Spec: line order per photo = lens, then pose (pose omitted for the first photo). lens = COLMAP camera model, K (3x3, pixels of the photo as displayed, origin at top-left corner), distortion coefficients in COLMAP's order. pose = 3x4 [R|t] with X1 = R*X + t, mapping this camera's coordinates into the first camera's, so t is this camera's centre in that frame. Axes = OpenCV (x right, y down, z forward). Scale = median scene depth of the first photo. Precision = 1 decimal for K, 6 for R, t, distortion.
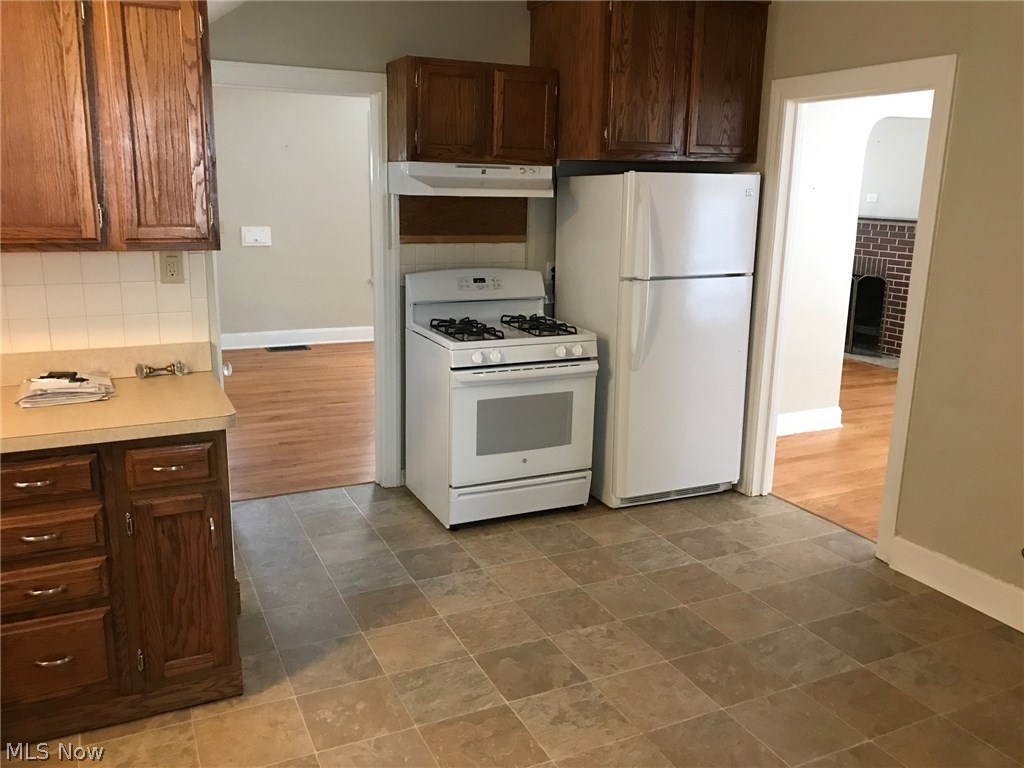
lens RADIAL K [[853.7, 0, 508.7], [0, 853.7, 379.5], [0, 0, 1]] dist [0.060615, -0.079240]
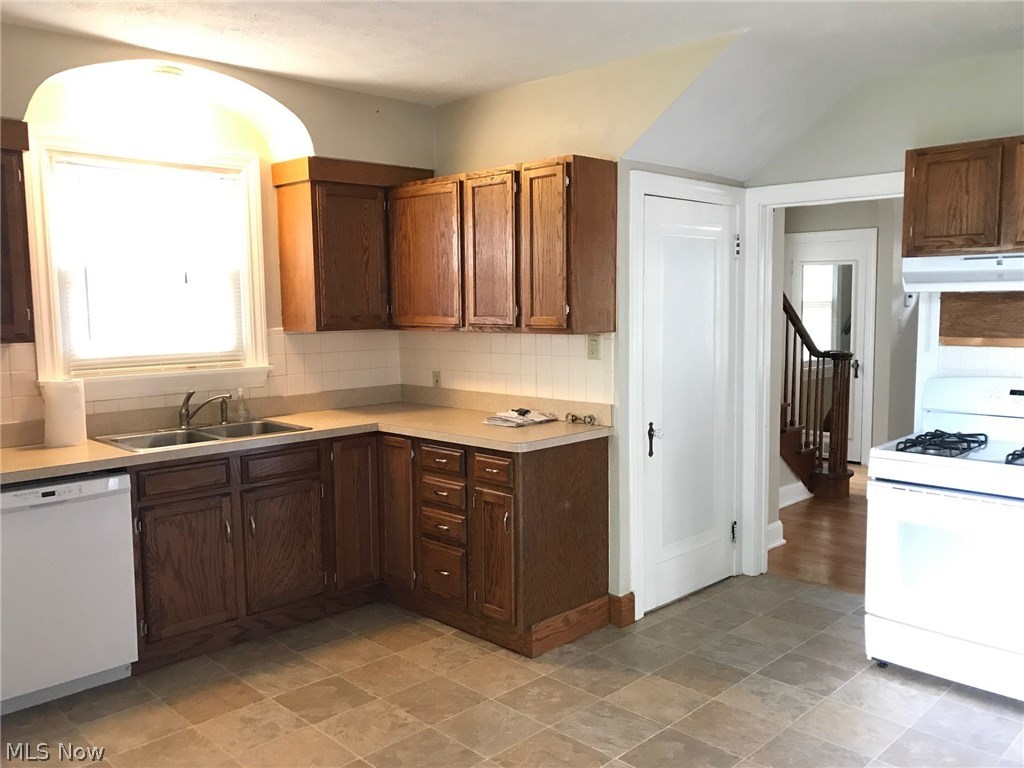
lens RADIAL K [[853.7, 0, 508.7], [0, 853.7, 379.5], [0, 0, 1]] dist [0.060615, -0.079240]
pose [[0.327117, 0.062661, -0.942904, 0.879169], [-0.195664, 0.980667, -0.002711, -0.048689], [0.924505, 0.185379, 0.333054, 0.421106]]
